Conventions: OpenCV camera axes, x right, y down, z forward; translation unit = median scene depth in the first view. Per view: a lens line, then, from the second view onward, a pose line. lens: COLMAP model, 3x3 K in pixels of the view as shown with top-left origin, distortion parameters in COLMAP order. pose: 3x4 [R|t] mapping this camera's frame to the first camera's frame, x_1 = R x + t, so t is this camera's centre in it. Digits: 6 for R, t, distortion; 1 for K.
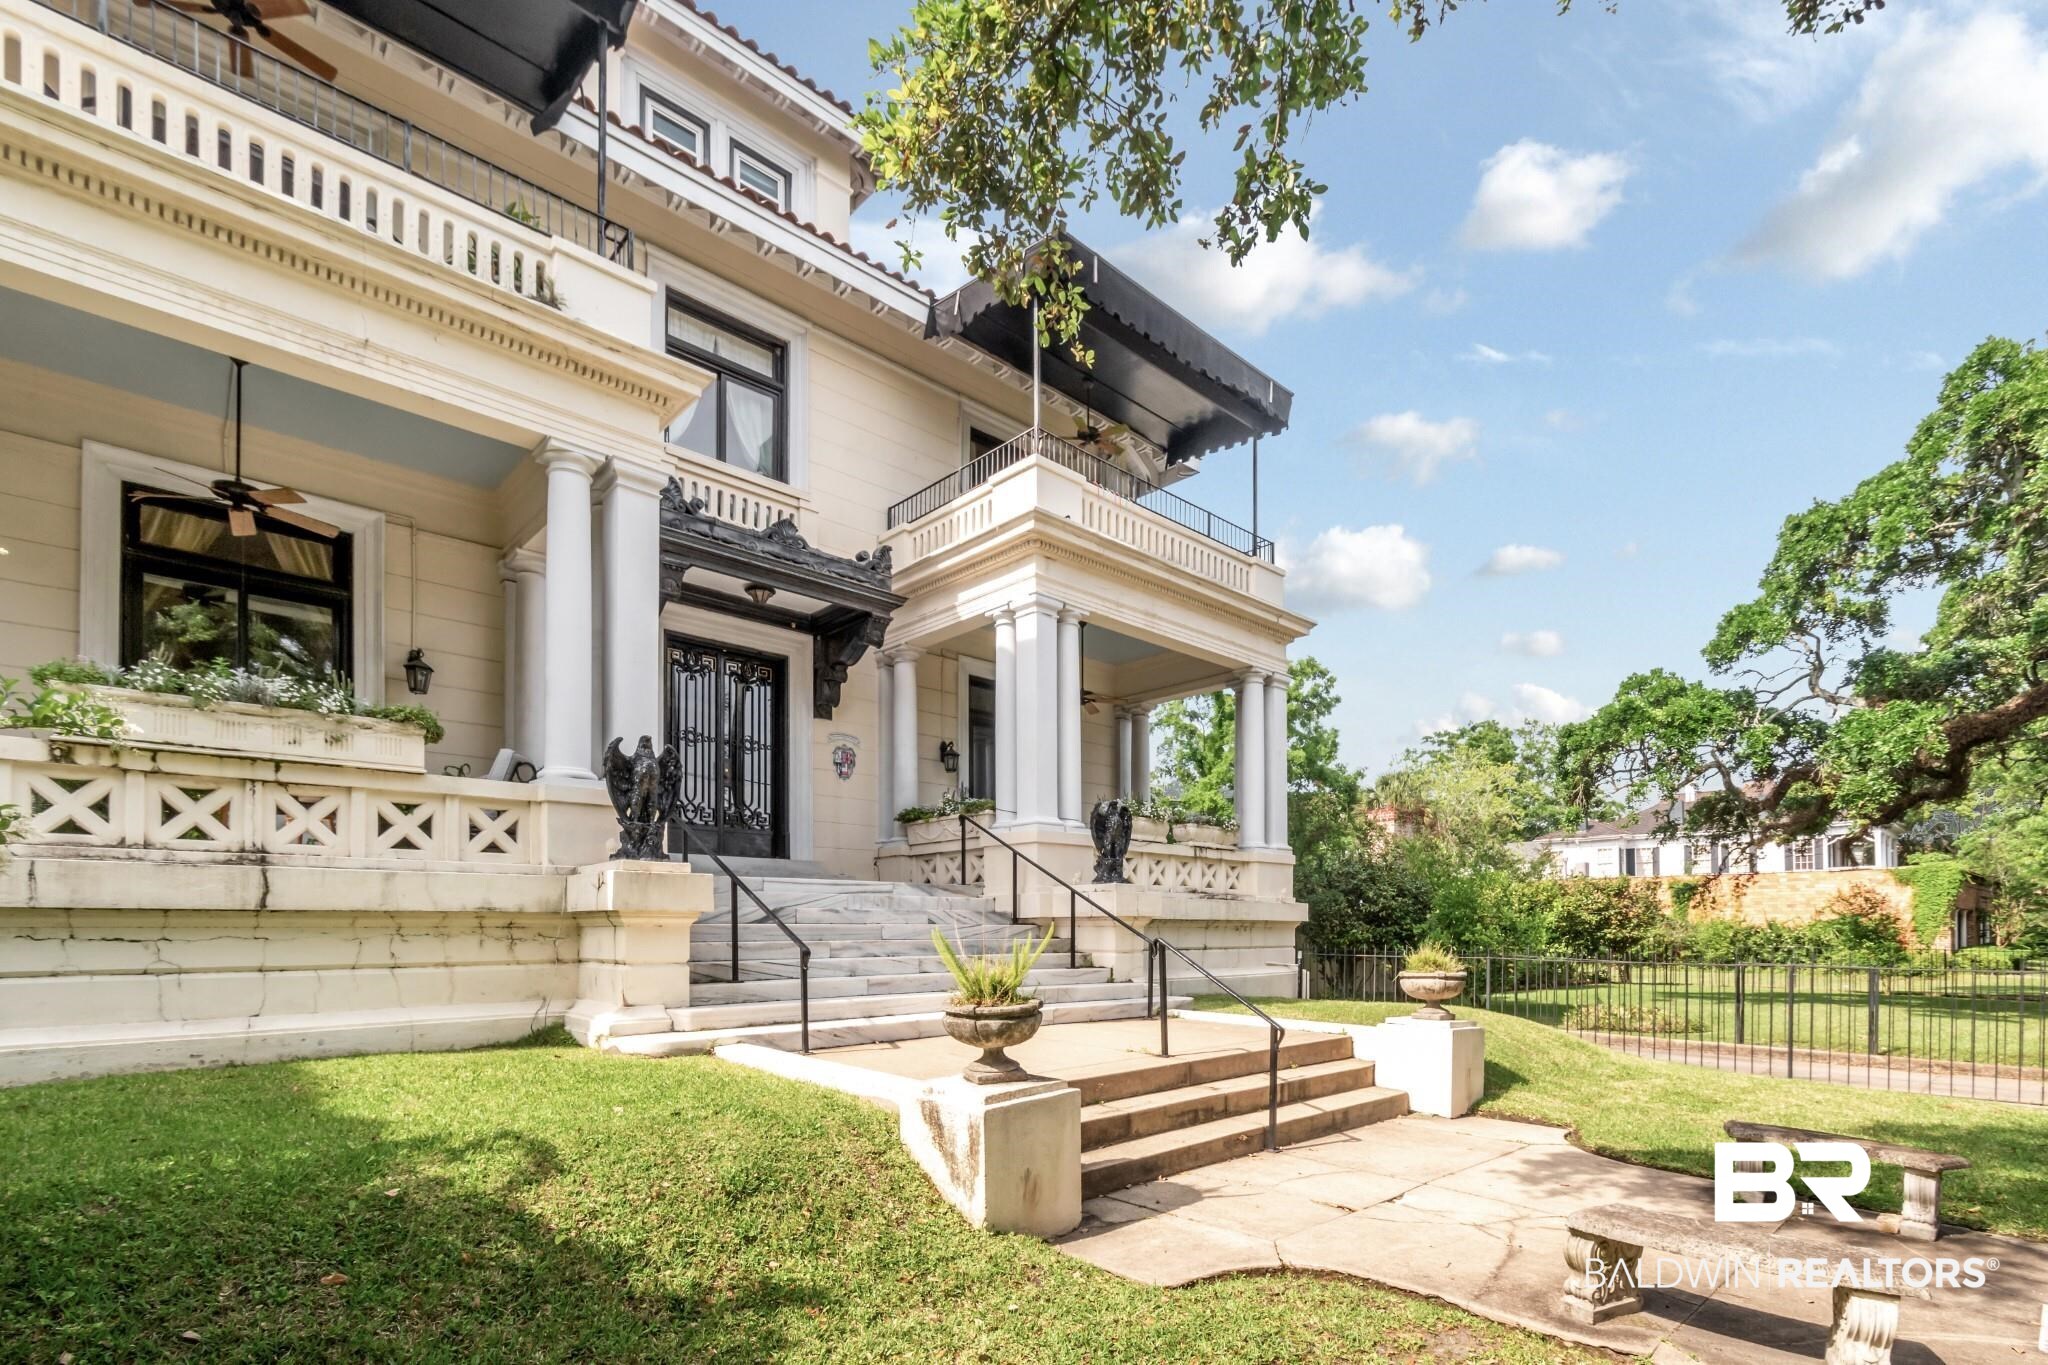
lens RADIAL K [[956.2, 0, 1055.9], [0, 956.2, 912.5], [0, 0, 1]] dist [-0.000974, 0.000447]
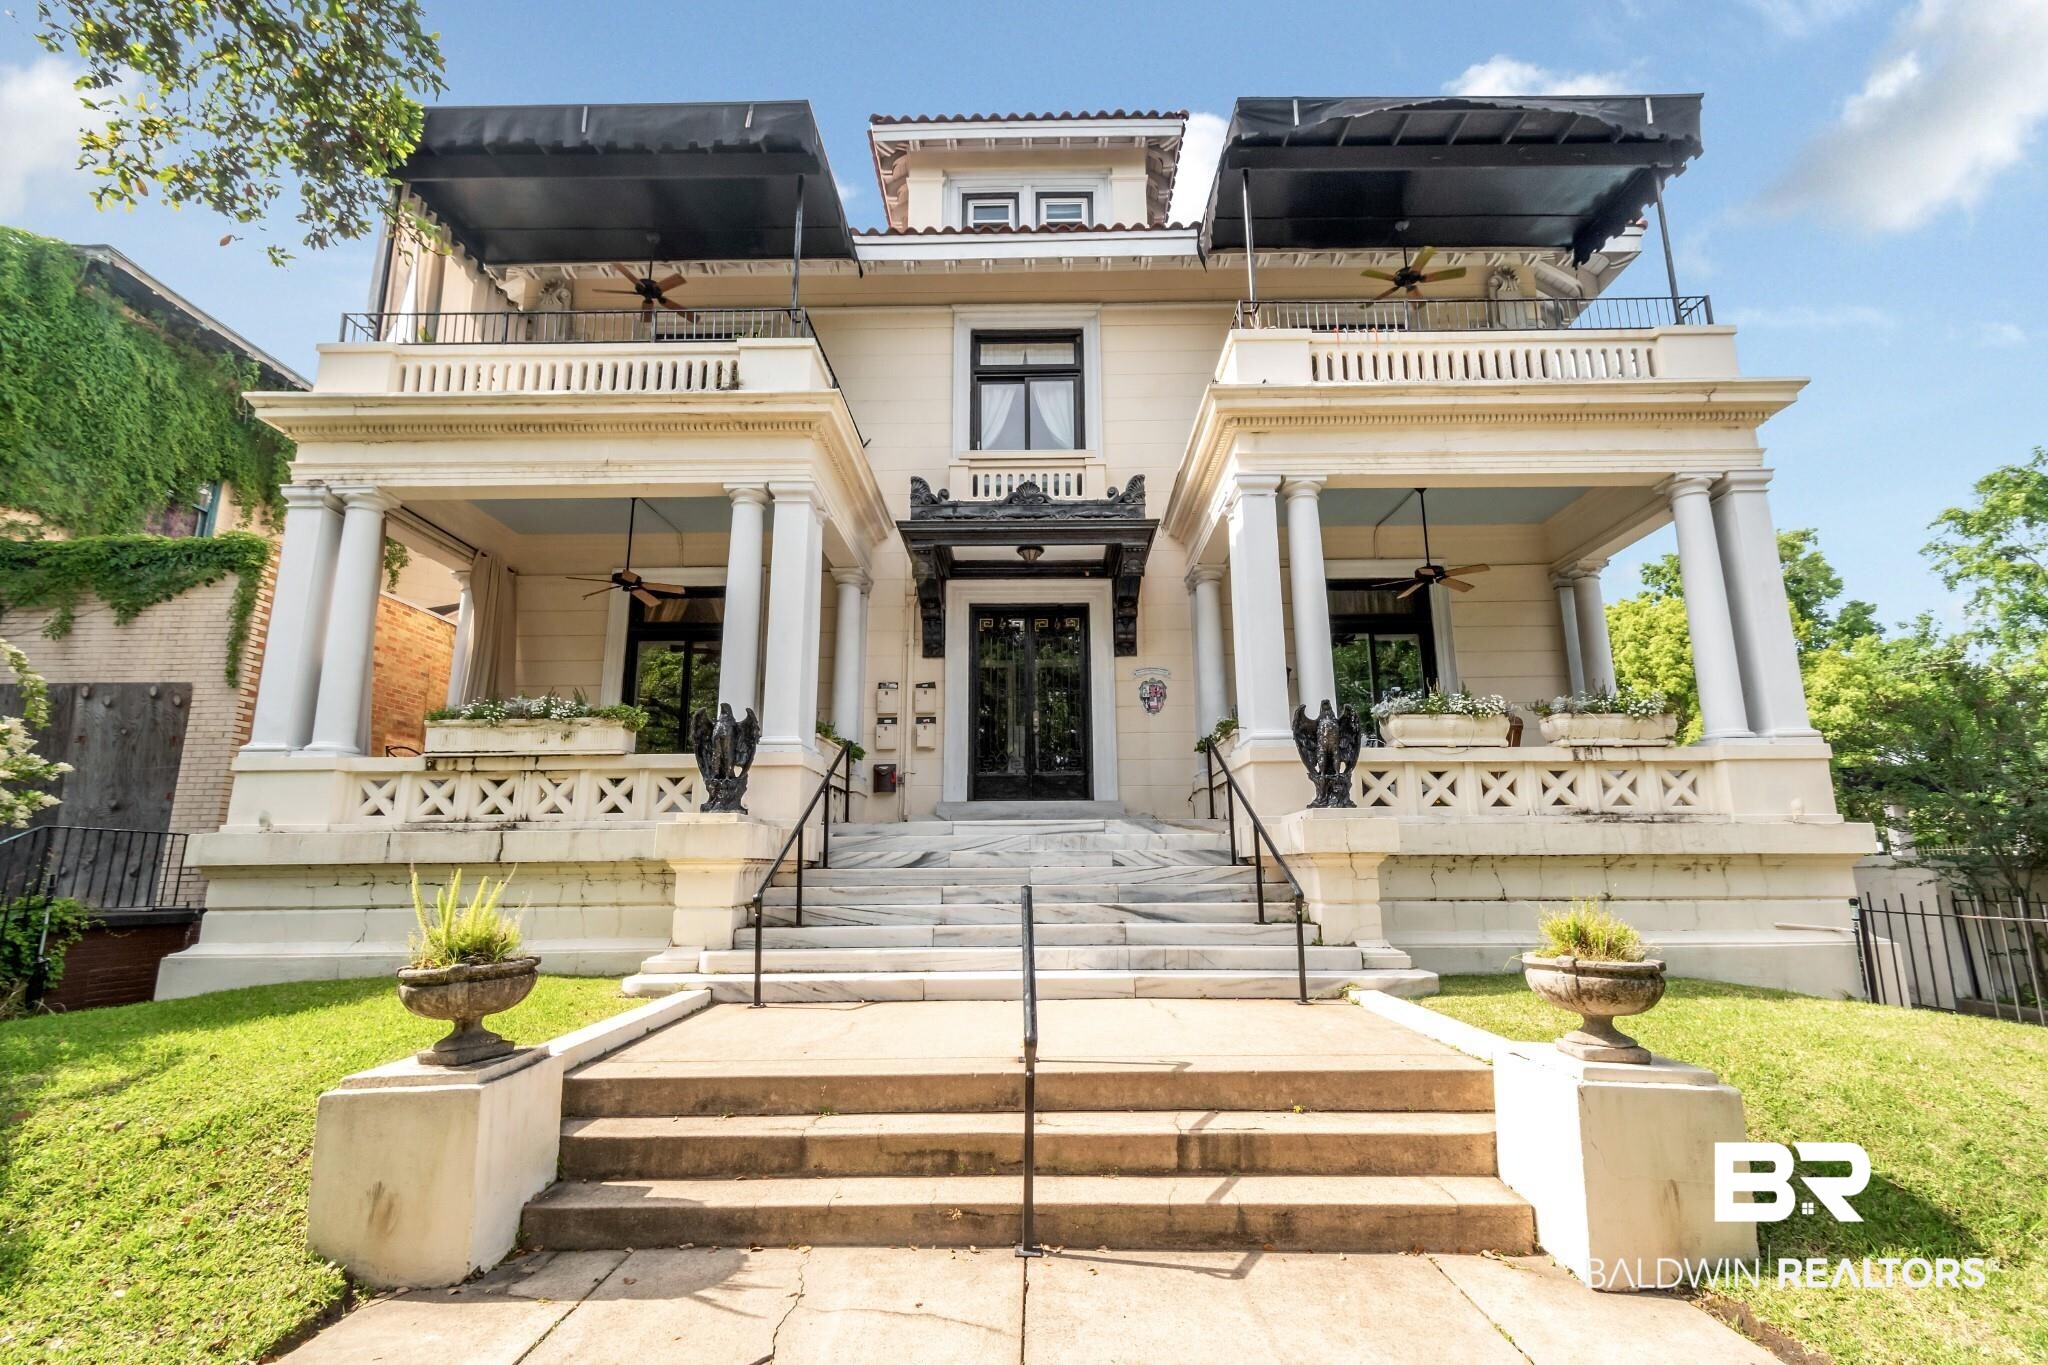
lens RADIAL K [[903.8, 0, 1024.0], [0, 903.8, 682.5], [0, 0, 1]] dist [0.001749, 0.000124]
pose [[0.717760, -0.147311, -0.680529, 0.382882], [0.018466, 0.981047, -0.192886, 0.004847], [0.696045, 0.125879, 0.706877, 0.318994]]
